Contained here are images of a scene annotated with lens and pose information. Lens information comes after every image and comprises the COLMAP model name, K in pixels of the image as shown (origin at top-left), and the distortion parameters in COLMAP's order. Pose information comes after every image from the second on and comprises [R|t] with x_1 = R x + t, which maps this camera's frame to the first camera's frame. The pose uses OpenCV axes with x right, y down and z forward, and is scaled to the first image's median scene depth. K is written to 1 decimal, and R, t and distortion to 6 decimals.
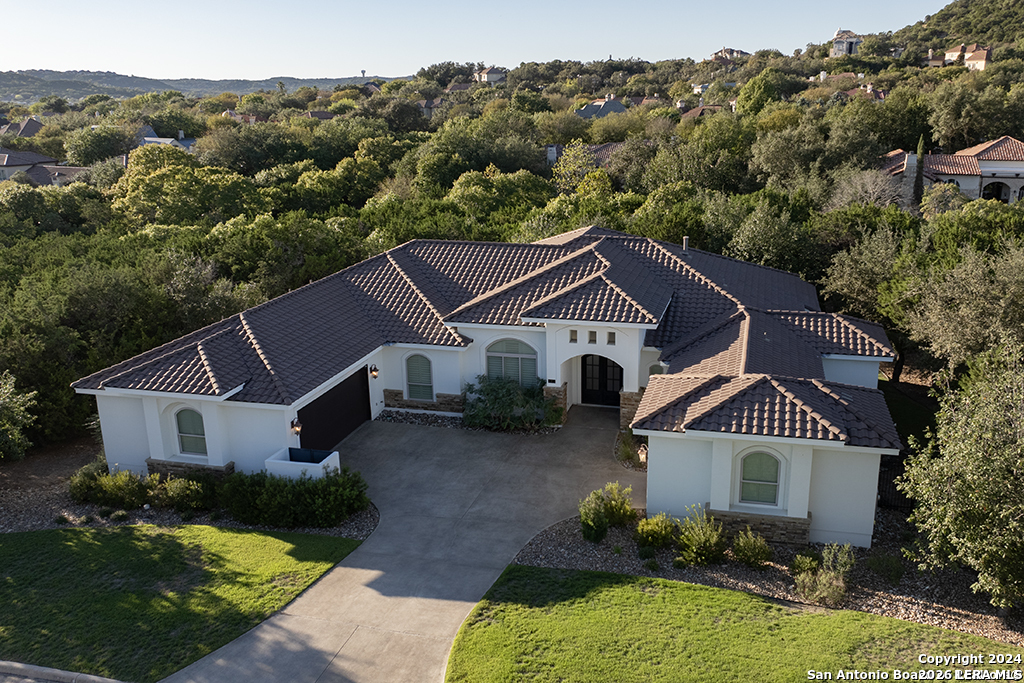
lens RADIAL K [[867.3, 0, 507.4], [0, 867.3, 330.8], [0, 0, 1]] dist [-0.021090, -0.005528]
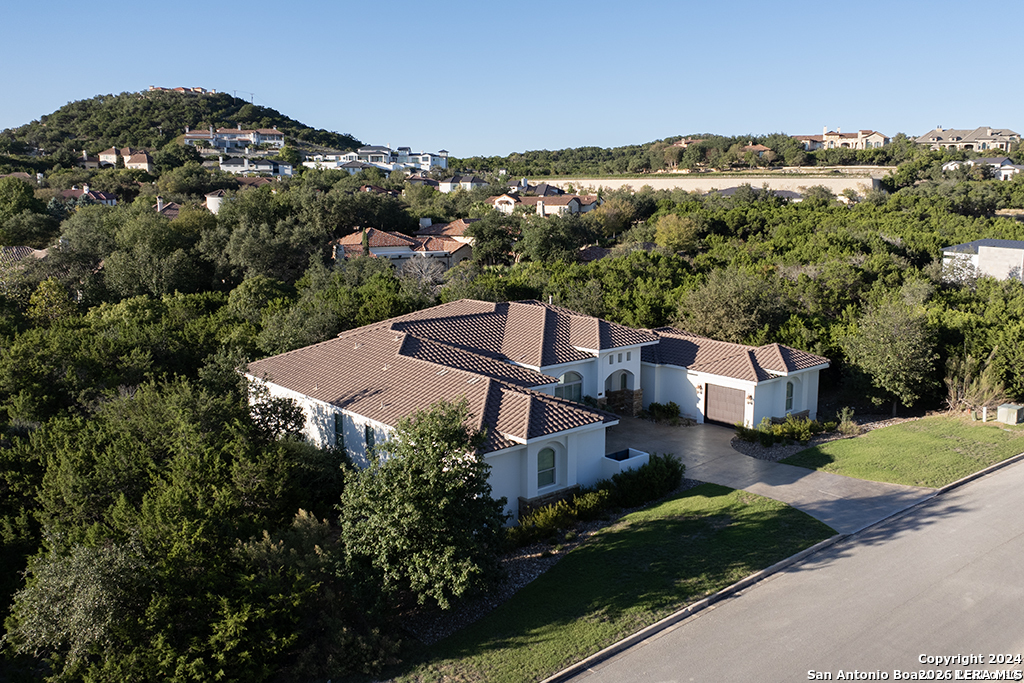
lens RADIAL K [[898.1, 0, 512.2], [0, 898.1, 389.0], [0, 0, 1]] dist [-0.037956, 0.002365]
pose [[0.559056, -0.167472, 0.812041, -1.179191], [0.209498, 0.976141, 0.057085, -0.062597], [-0.802227, 0.138207, 0.580802, 0.235589]]
